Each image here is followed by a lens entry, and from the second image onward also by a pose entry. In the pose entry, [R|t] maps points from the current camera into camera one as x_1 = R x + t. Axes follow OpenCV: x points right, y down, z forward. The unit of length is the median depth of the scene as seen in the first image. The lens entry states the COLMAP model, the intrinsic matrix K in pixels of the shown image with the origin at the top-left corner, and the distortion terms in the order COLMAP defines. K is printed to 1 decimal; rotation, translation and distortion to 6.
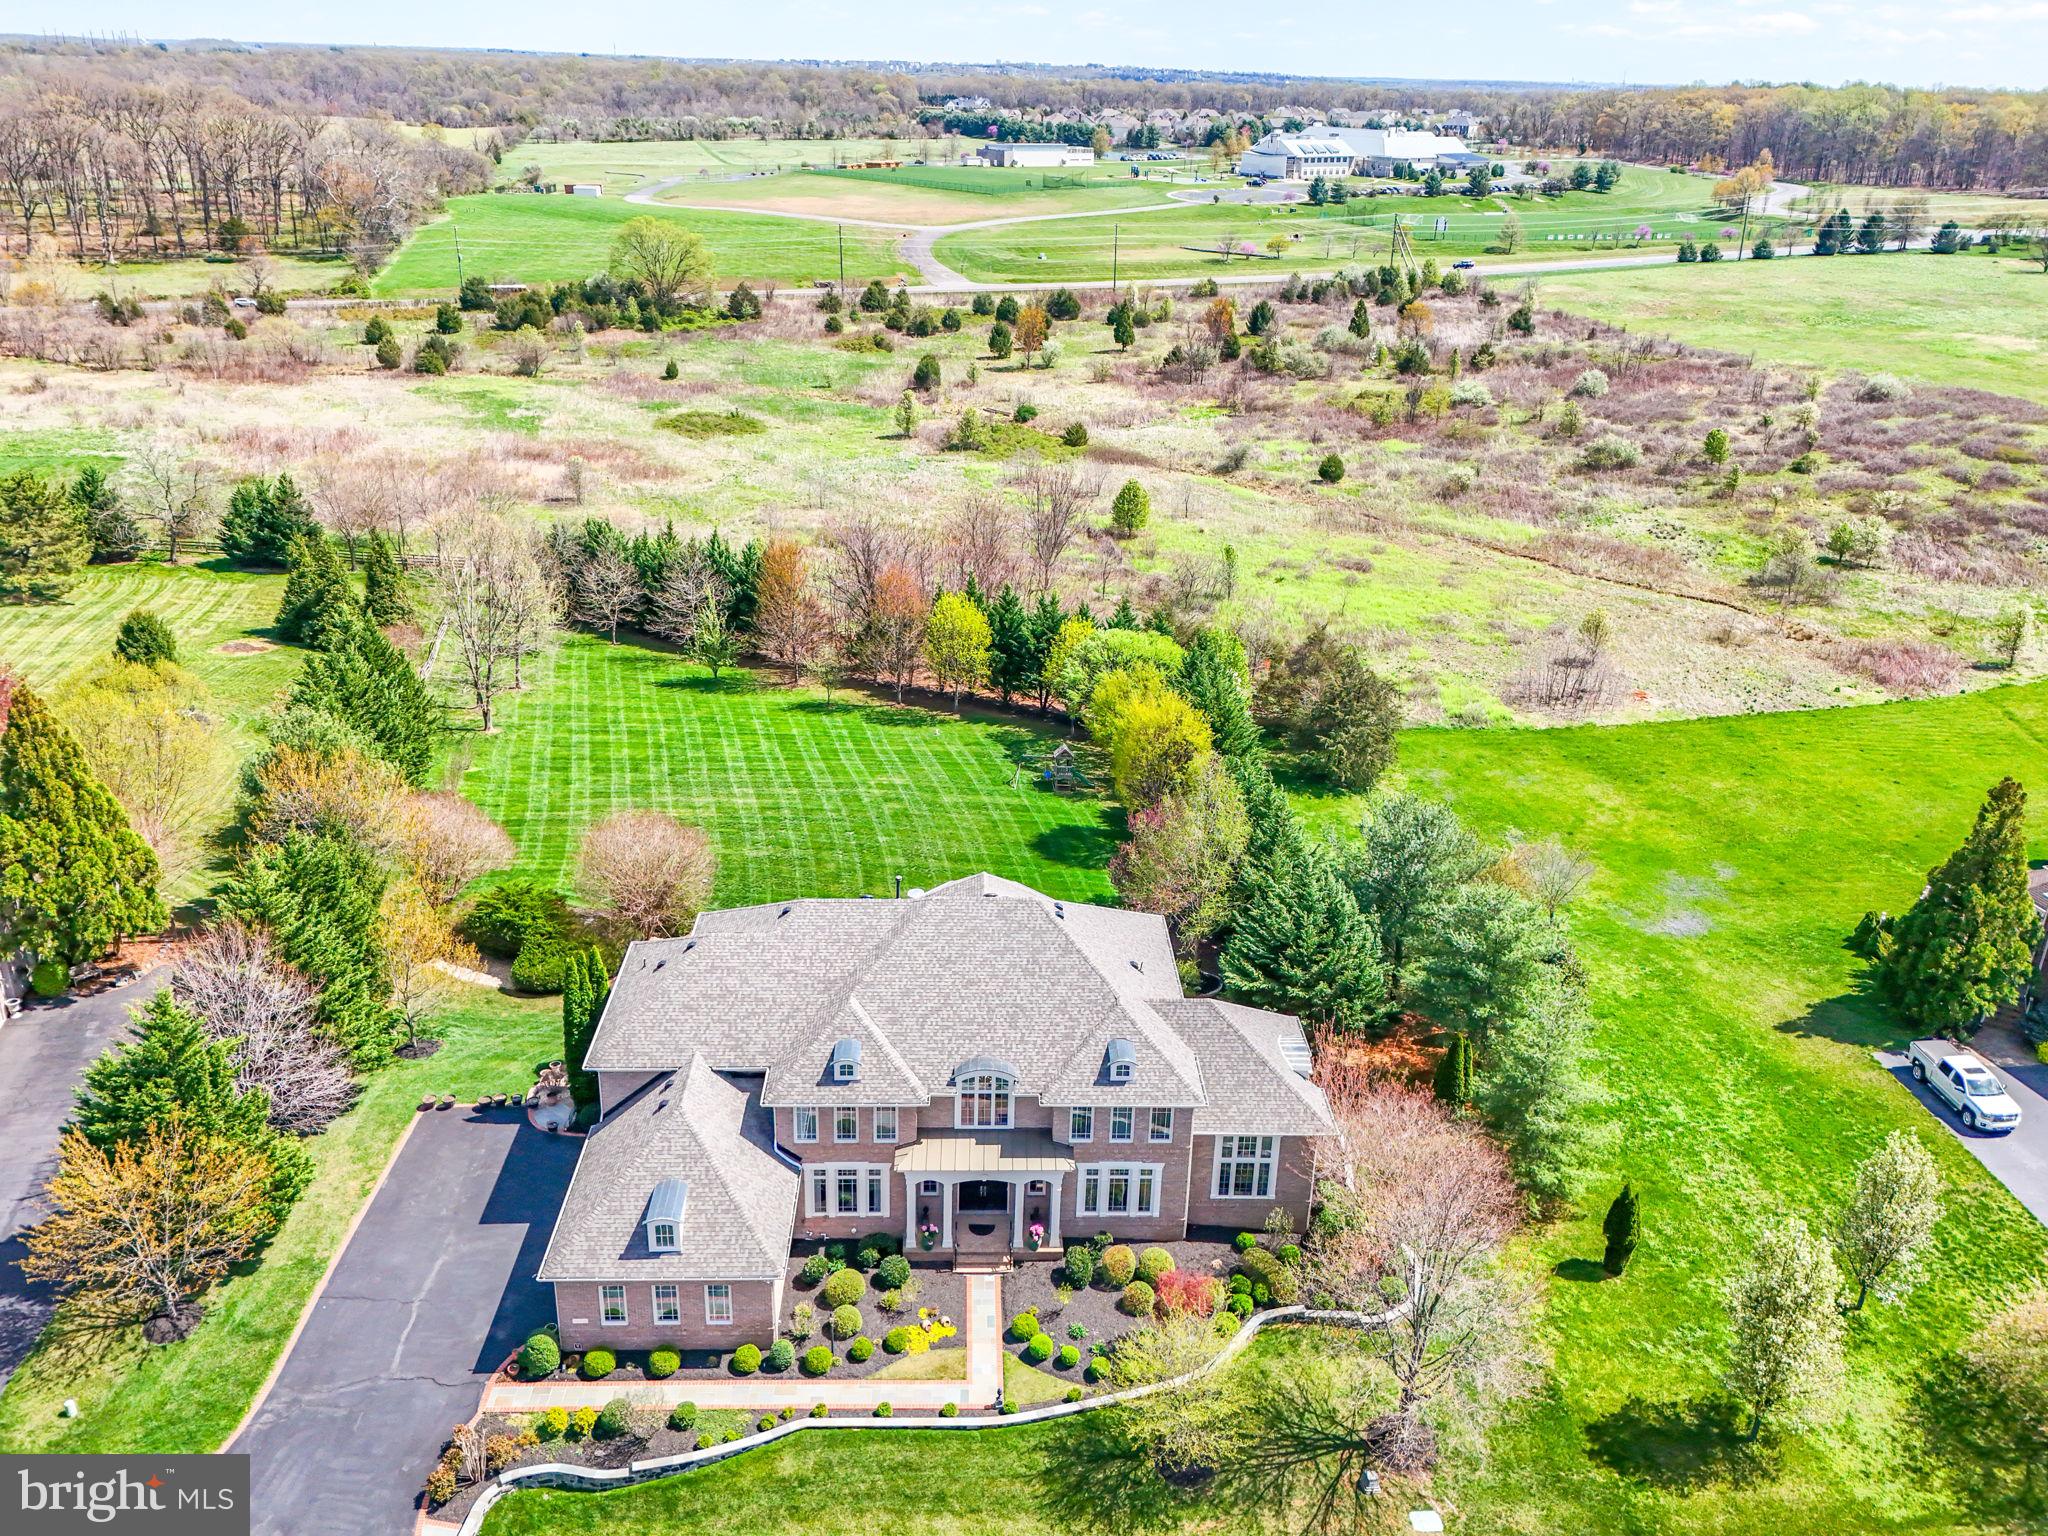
lens RADIAL K [[1608.5, 0, 1024.0], [0, 1608.5, 768.0], [0, 0, 1]] dist [0.068530, -0.064599]
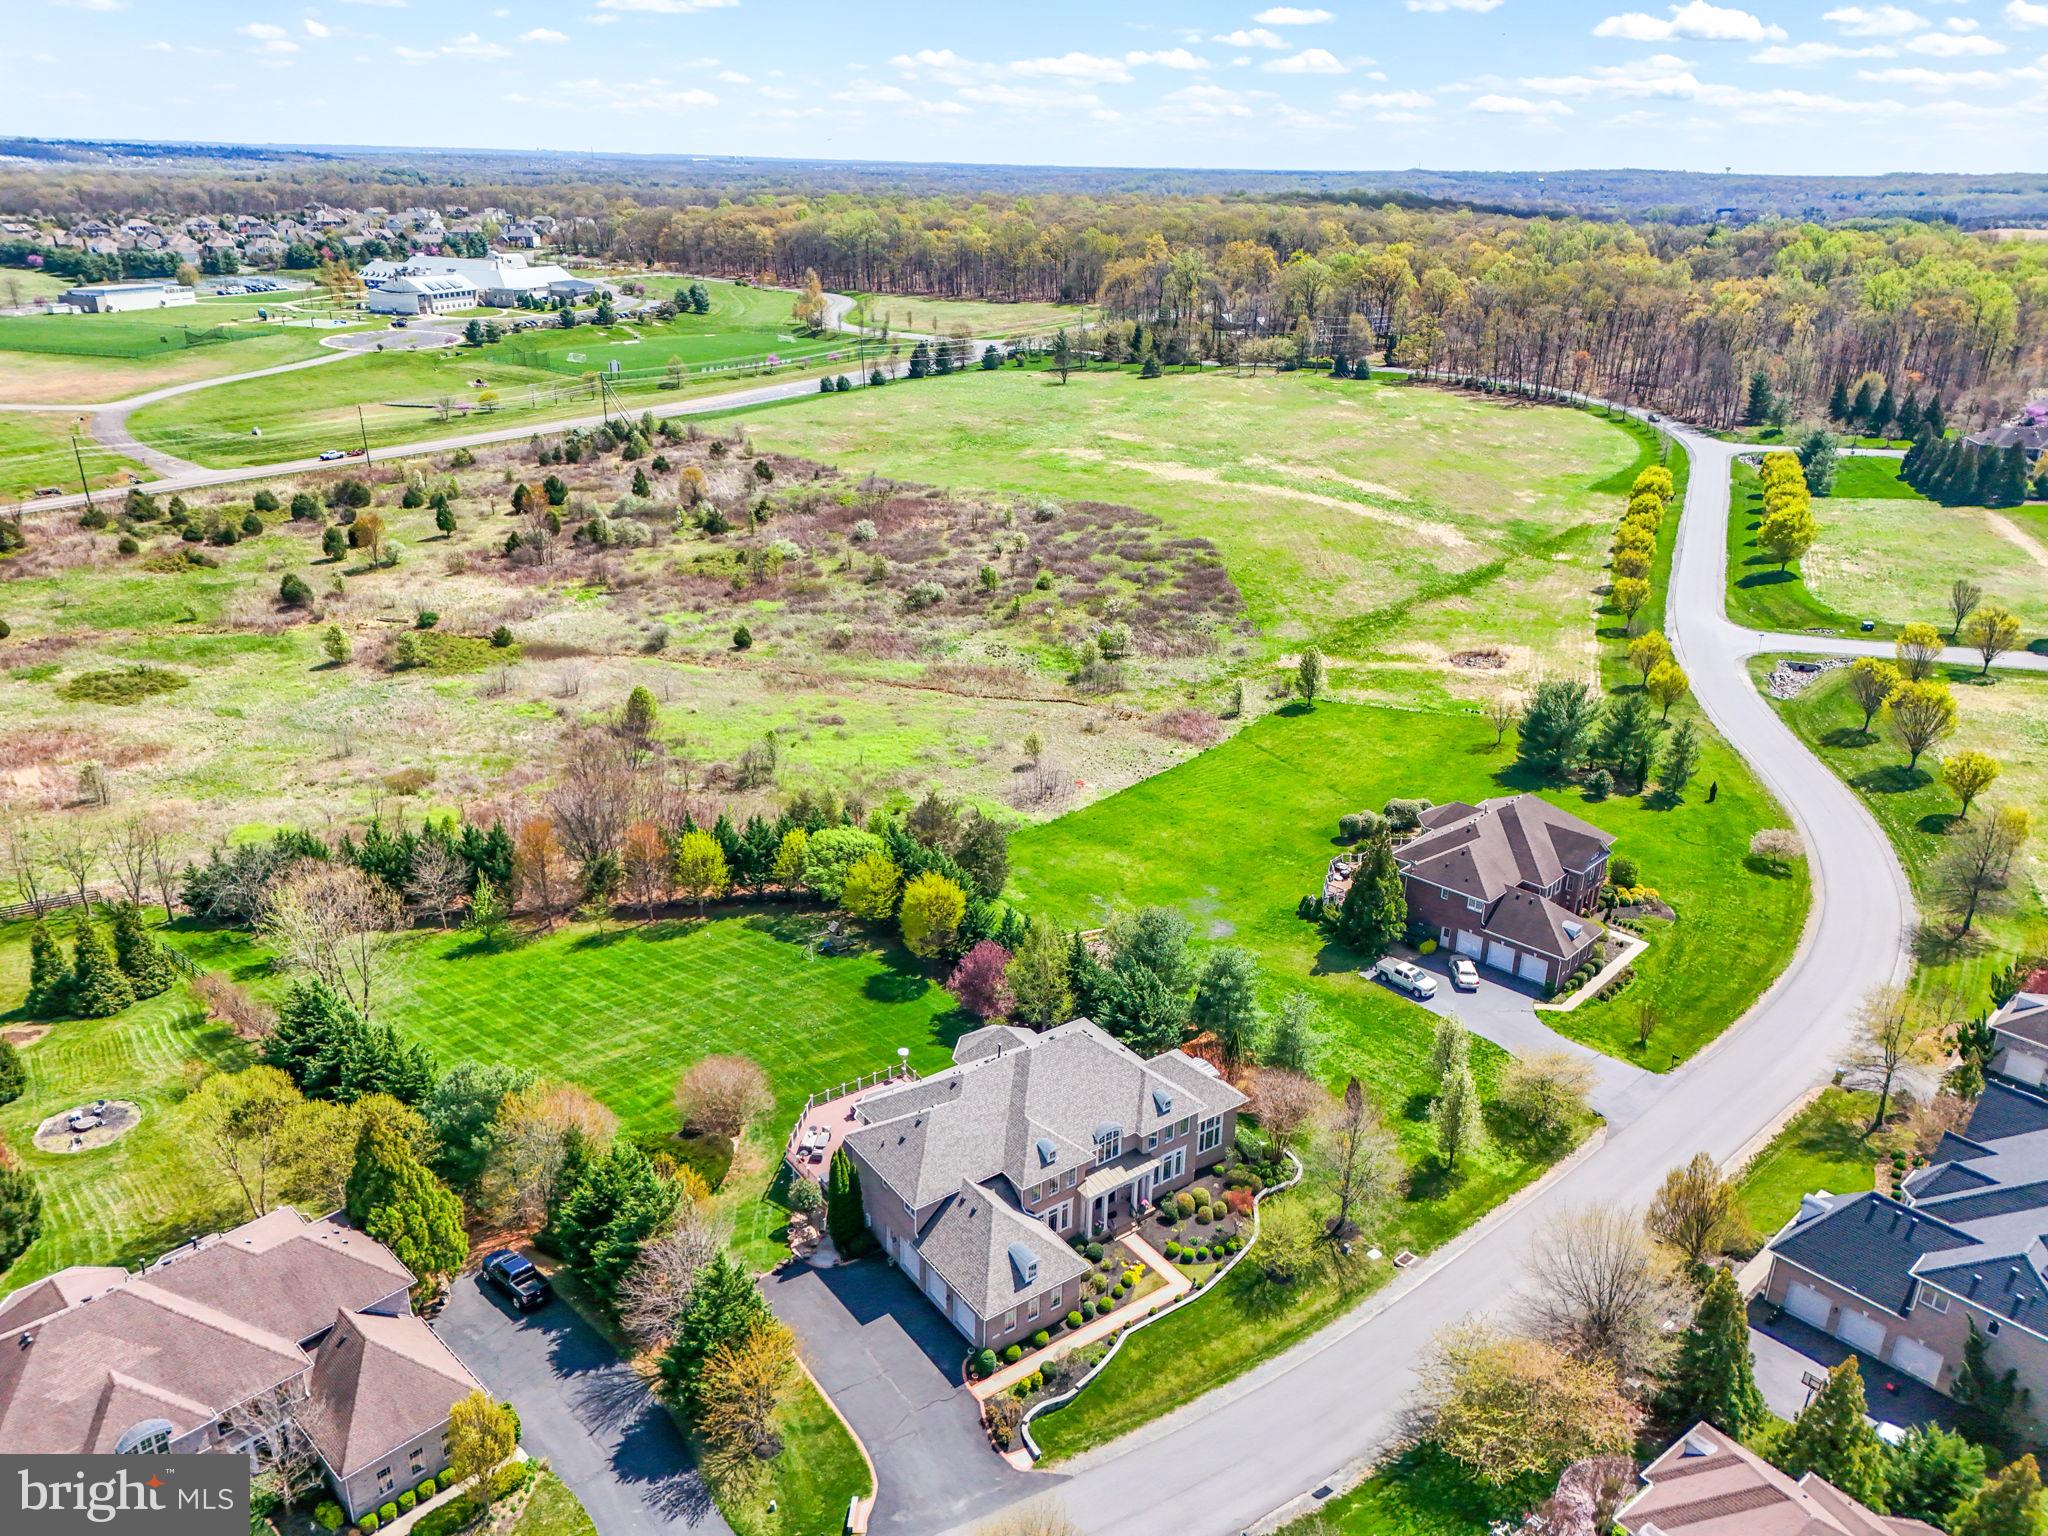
lens RADIAL K [[1498.2, 0, 1020.8], [0, 1498.2, 780.3], [0, 0, 1]] dist [0.071210, -0.069050]
pose [[0.829926, -0.224500, 0.510709, -0.420098], [0.225653, 0.972314, 0.060717, -0.154578], [-0.510200, 0.064853, 0.857607, -0.214303]]
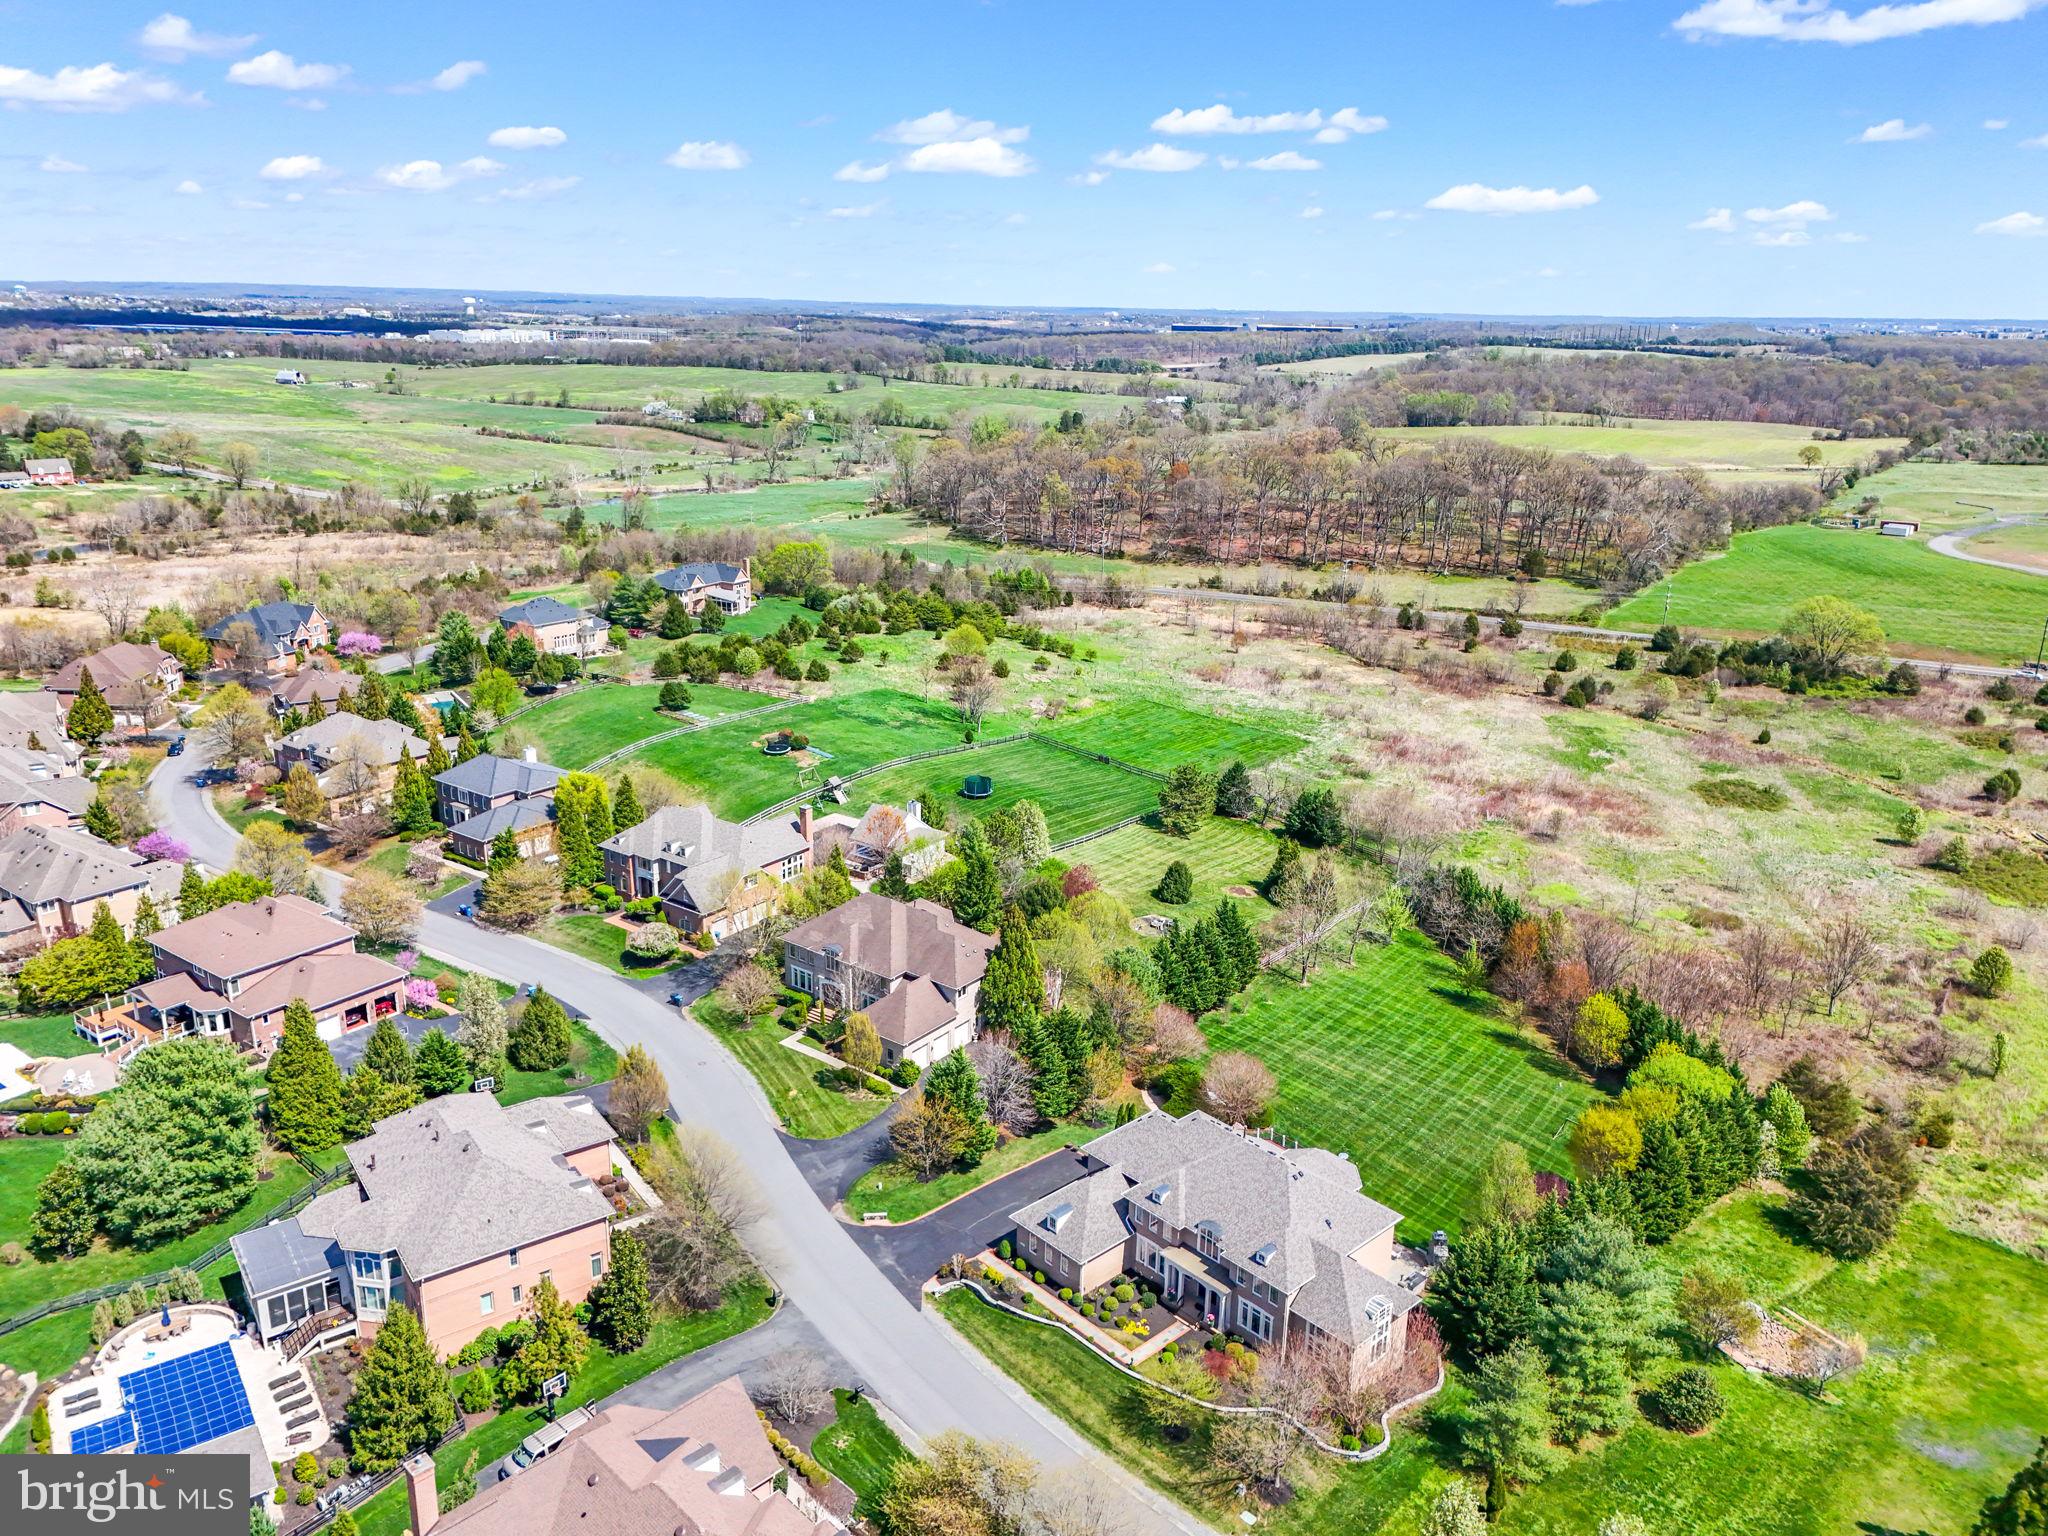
lens RADIAL K [[1486.2, 0, 1011.8], [0, 1486.2, 778.0], [0, 0, 1]] dist [0.083303, -0.083387]
pose [[0.649422, 0.214800, -0.729460, 0.495531], [-0.300775, 0.953606, 0.013030, -0.139976], [0.698416, 0.210942, 0.683899, -0.270561]]
